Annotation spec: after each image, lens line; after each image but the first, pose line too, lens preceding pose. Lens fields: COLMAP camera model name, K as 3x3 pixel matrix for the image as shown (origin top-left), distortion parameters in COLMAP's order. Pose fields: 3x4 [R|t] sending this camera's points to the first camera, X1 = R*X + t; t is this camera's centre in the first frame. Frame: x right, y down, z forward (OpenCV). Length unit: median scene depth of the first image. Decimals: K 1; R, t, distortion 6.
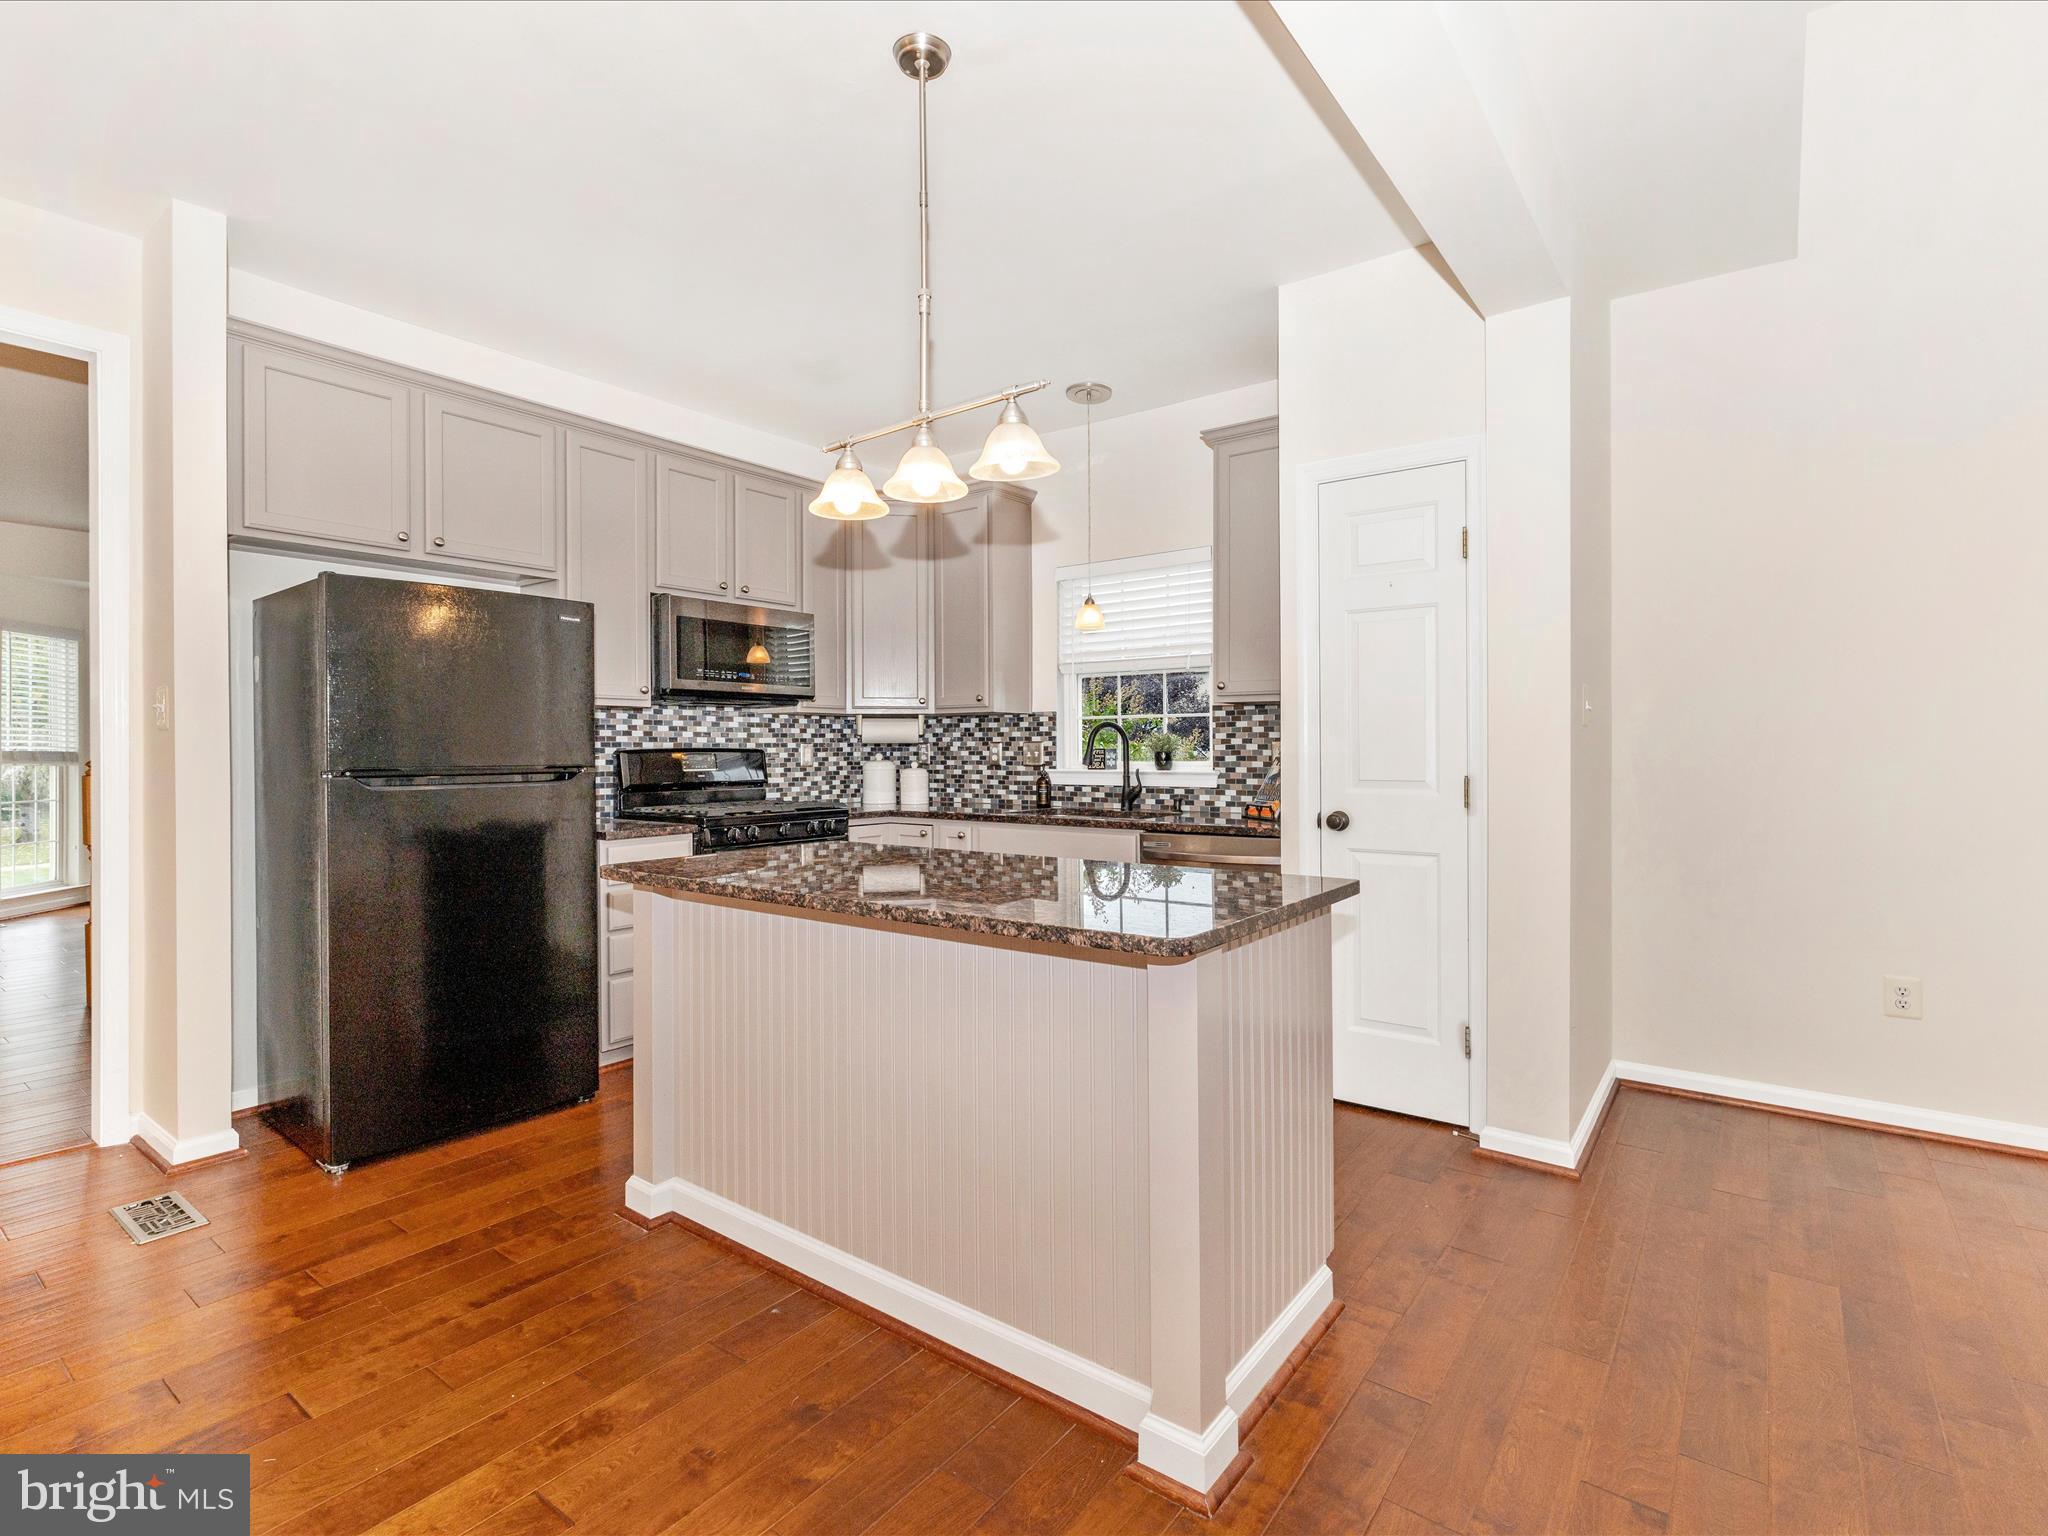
lens RADIAL K [[1008.4, 0, 1031.5], [0, 1008.4, 760.3], [0, 0, 1]] dist [-0.003988, -0.000605]
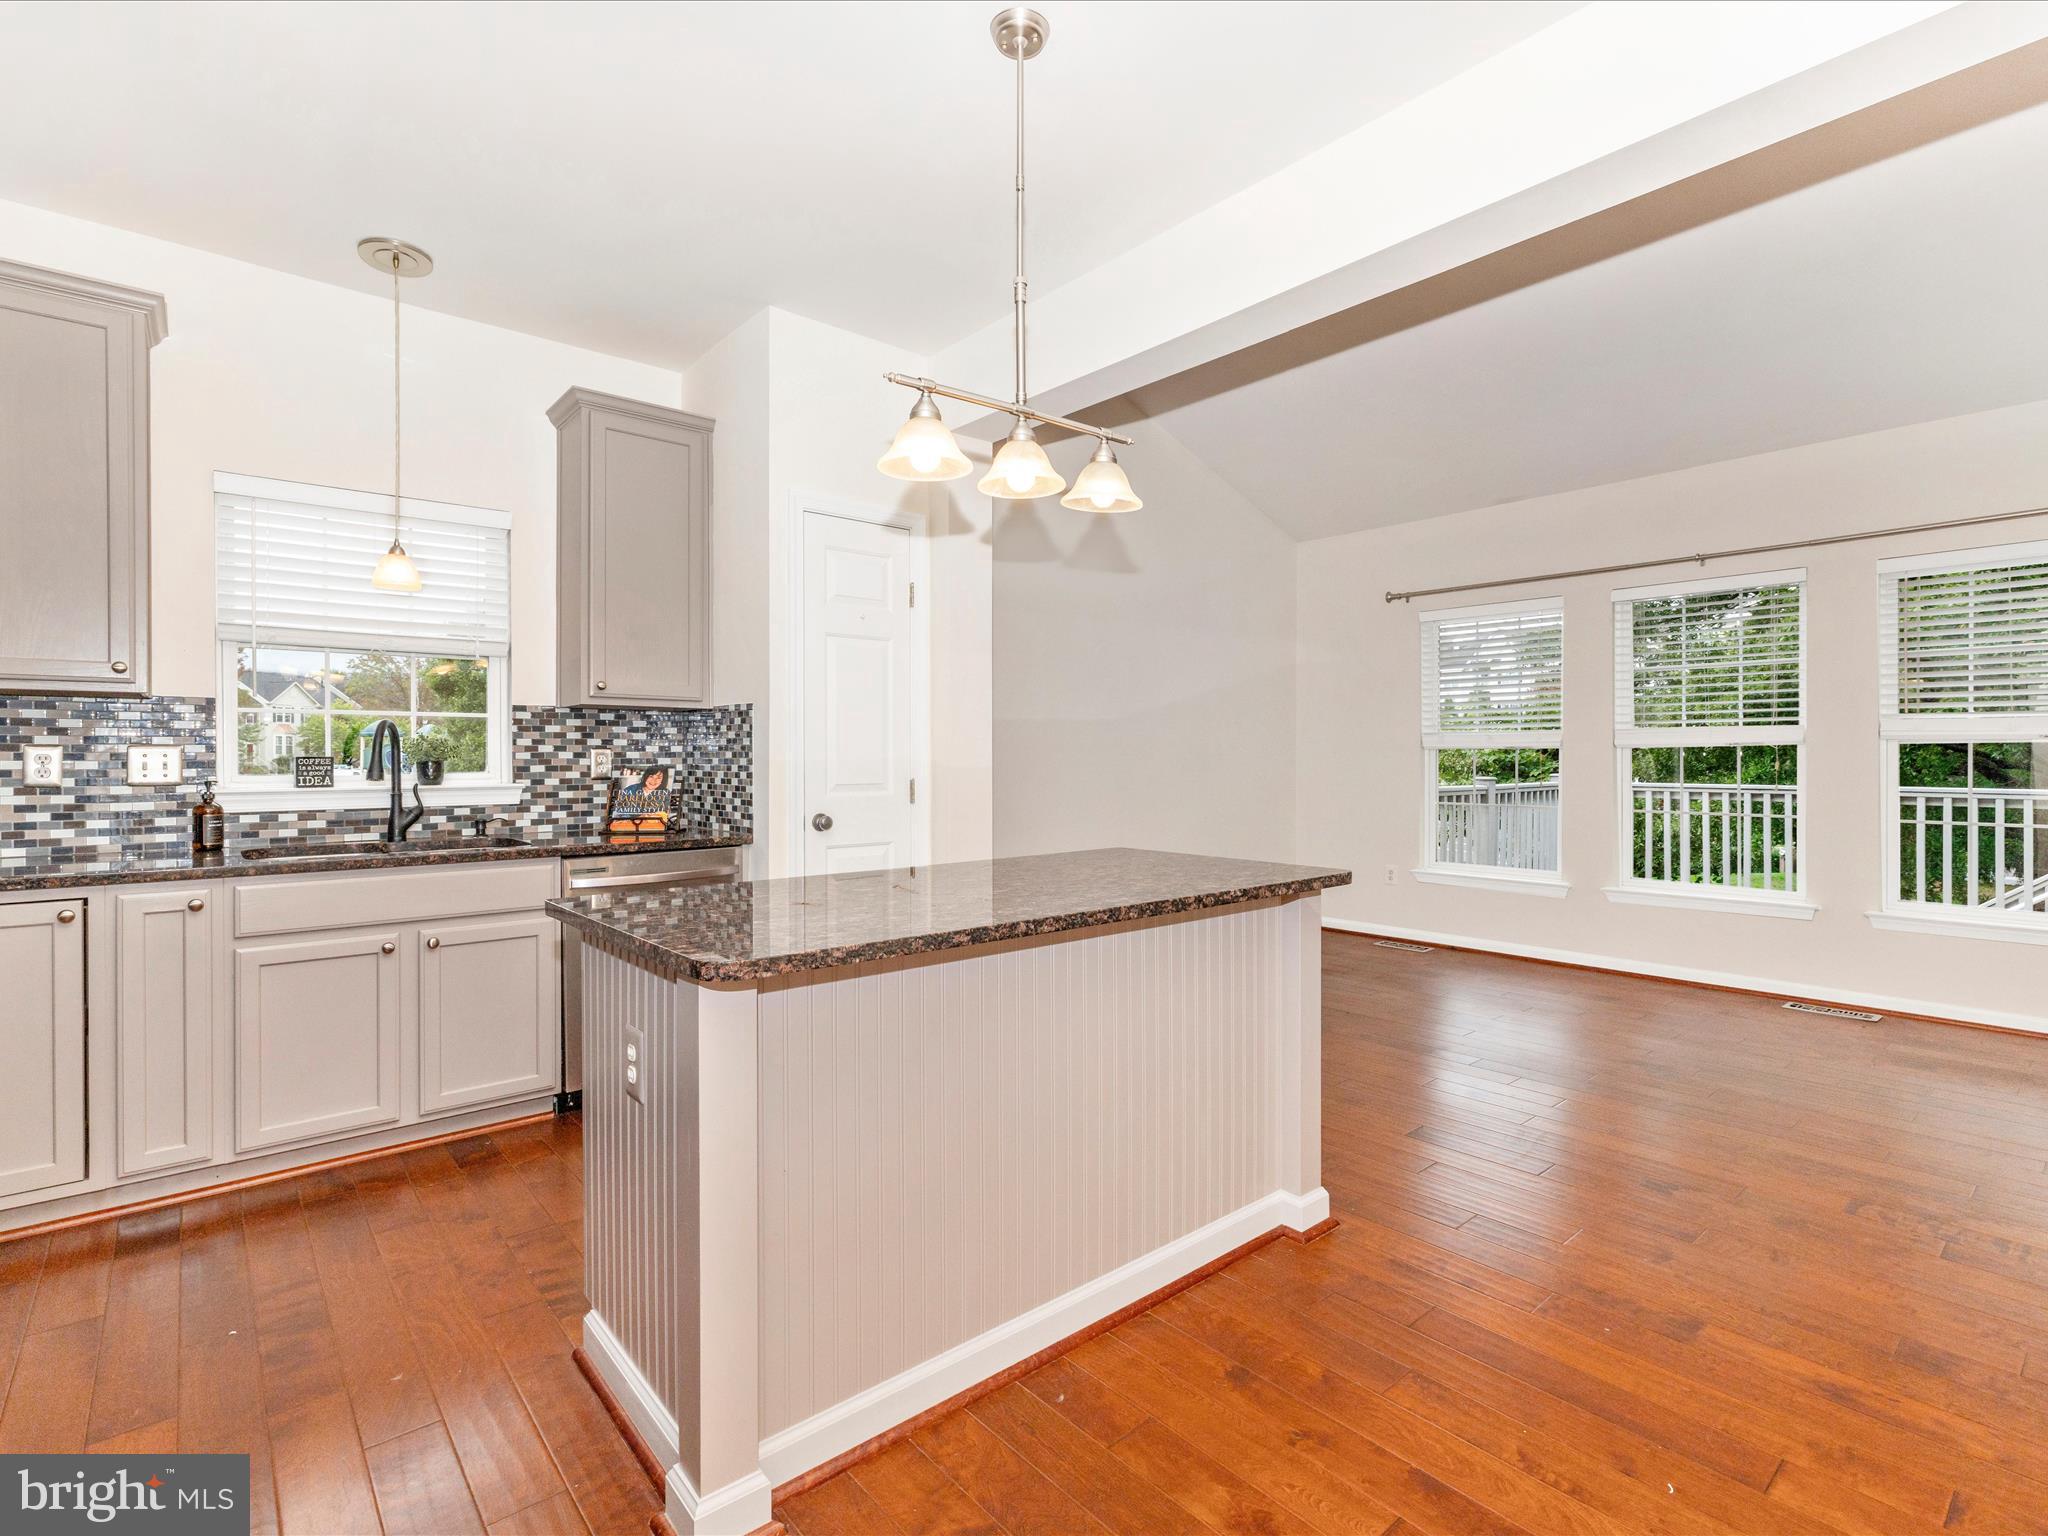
lens RADIAL K [[1008.4, 0, 1031.5], [0, 1008.4, 760.3], [0, 0, 1]] dist [-0.003988, -0.000605]
pose [[0.195028, -0.000551, 0.980798, -0.554709], [0.011995, 0.999926, -0.001823, -0.002325], [-0.980724, 0.012120, 0.195020, 0.422150]]
